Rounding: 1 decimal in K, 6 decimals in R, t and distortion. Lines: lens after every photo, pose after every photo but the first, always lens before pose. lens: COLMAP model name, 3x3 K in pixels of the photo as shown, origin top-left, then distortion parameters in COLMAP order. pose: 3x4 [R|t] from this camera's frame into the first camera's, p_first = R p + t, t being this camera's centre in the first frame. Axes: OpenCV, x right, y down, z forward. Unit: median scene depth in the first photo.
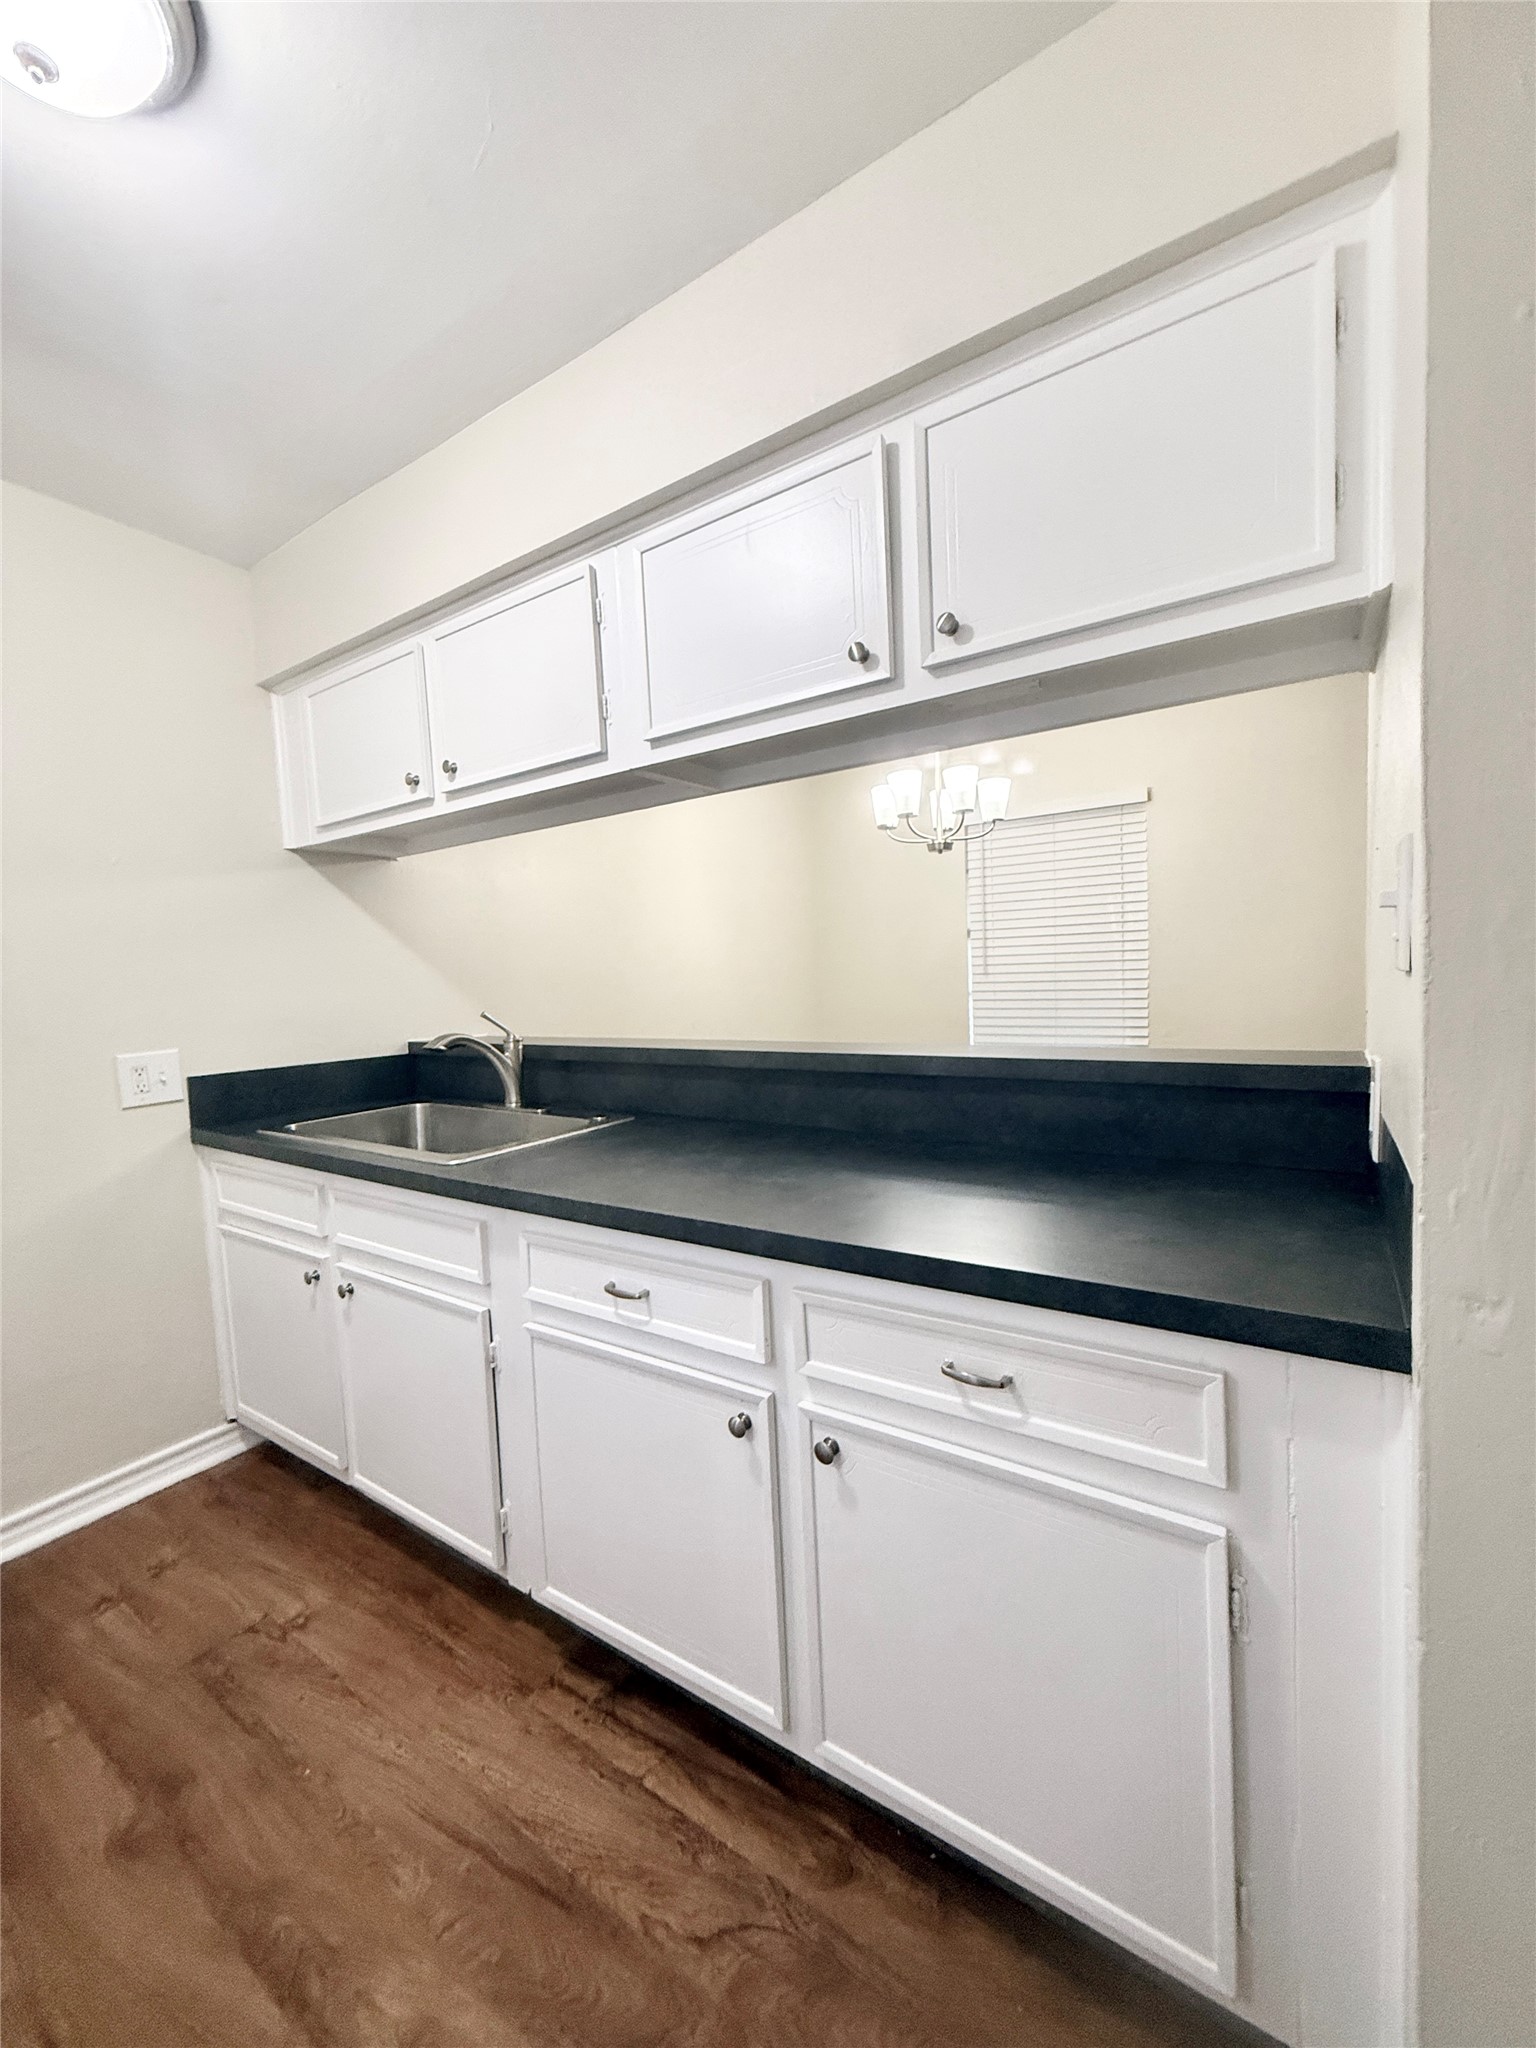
lens RADIAL K [[815.9, 0, 767.4], [0, 815.9, 1020.5], [0, 0, 1]] dist [0.000017, 0.000251]
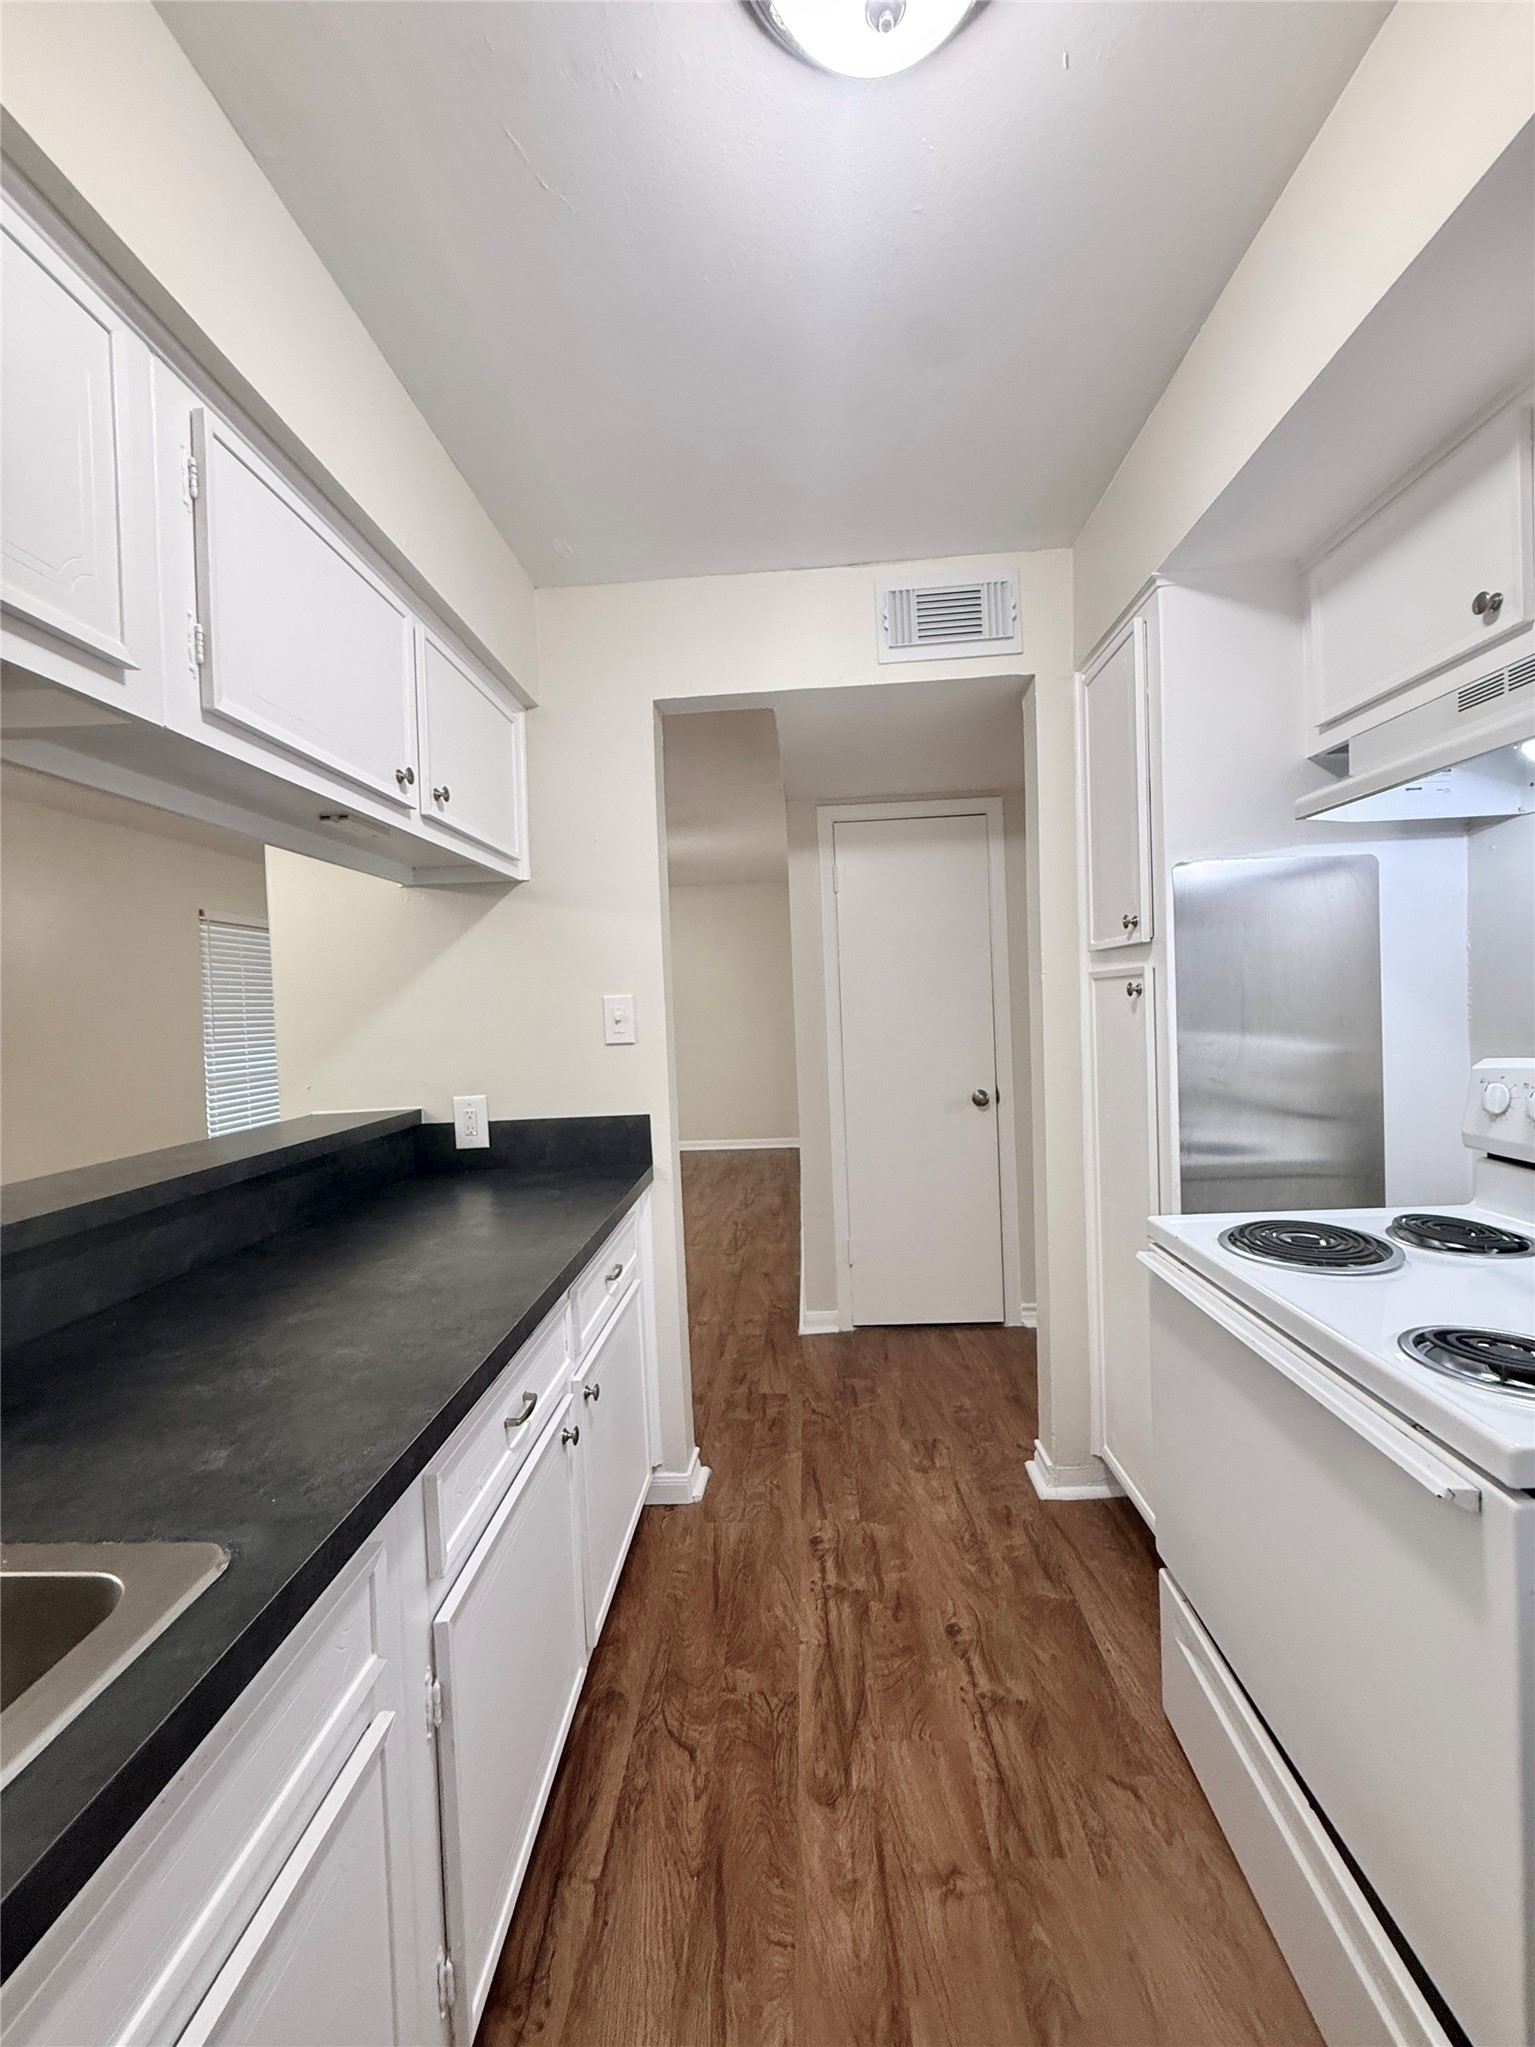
lens RADIAL K [[815.5, 0, 766.9], [0, 815.5, 1020.0], [0, 0, 1]] dist [0.000017, 0.000251]
pose [[-0.520236, 0.043295, 0.852924, -1.246067], [0.107788, 0.994056, 0.015285, -0.088334], [-0.847193, 0.099887, -0.521811, 1.356268]]
